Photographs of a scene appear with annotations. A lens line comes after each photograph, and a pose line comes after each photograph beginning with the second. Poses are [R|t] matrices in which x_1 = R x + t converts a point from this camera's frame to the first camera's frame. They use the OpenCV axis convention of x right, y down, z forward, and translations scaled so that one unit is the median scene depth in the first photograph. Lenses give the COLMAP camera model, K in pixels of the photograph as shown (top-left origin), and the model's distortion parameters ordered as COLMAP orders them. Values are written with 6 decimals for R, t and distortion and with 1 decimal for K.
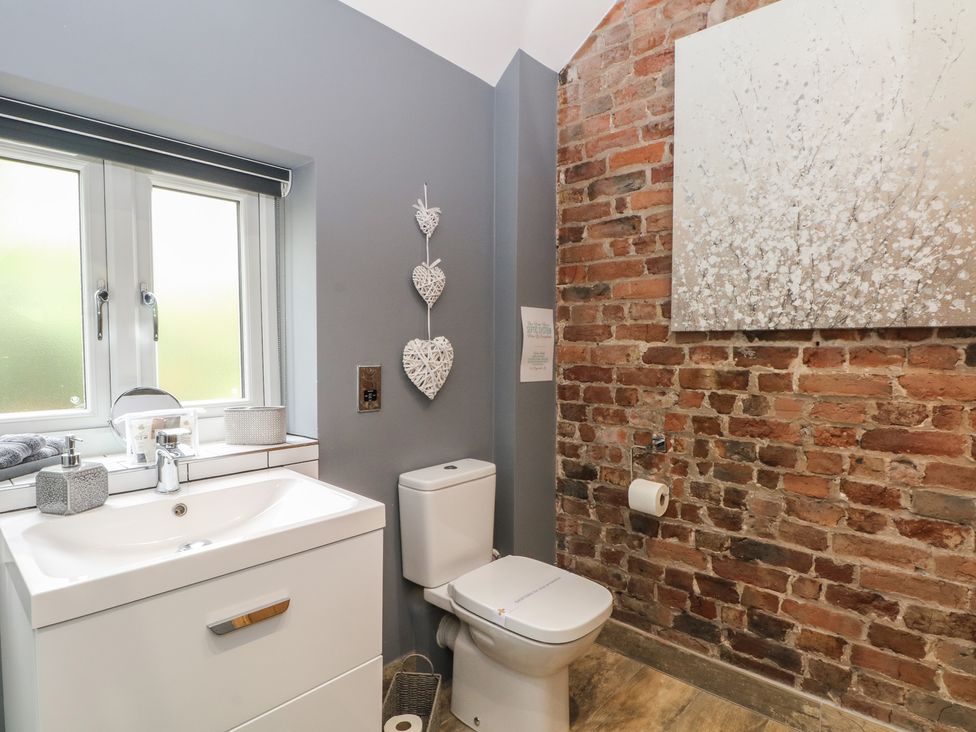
lens RADIAL K [[527.1, 0, 488.6], [0, 527.1, 366.1], [0, 0, 1]] dist [-0.004293, -0.000639]
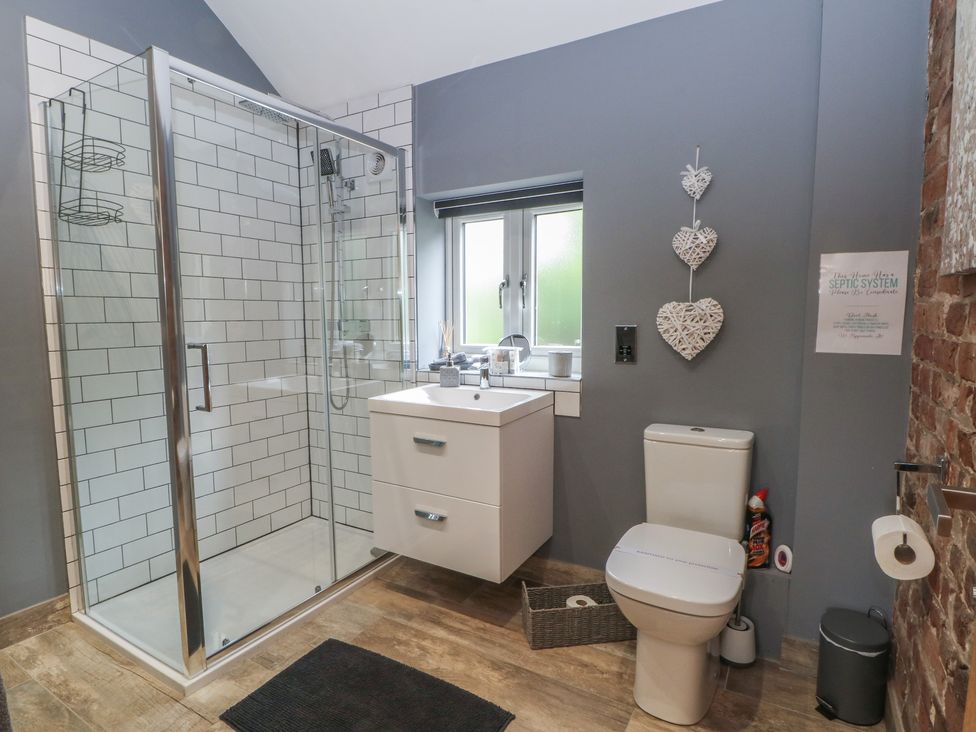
lens RADIAL K [[527.1, 0, 489.0], [0, 527.1, 368.1], [0, 0, 1]] dist [-0.004293, -0.000639]
pose [[0.215849, 0.088747, -0.972385, 0.819017], [-0.035051, 0.995923, 0.083114, 0.006499], [0.975797, 0.016143, 0.218080, 0.403920]]
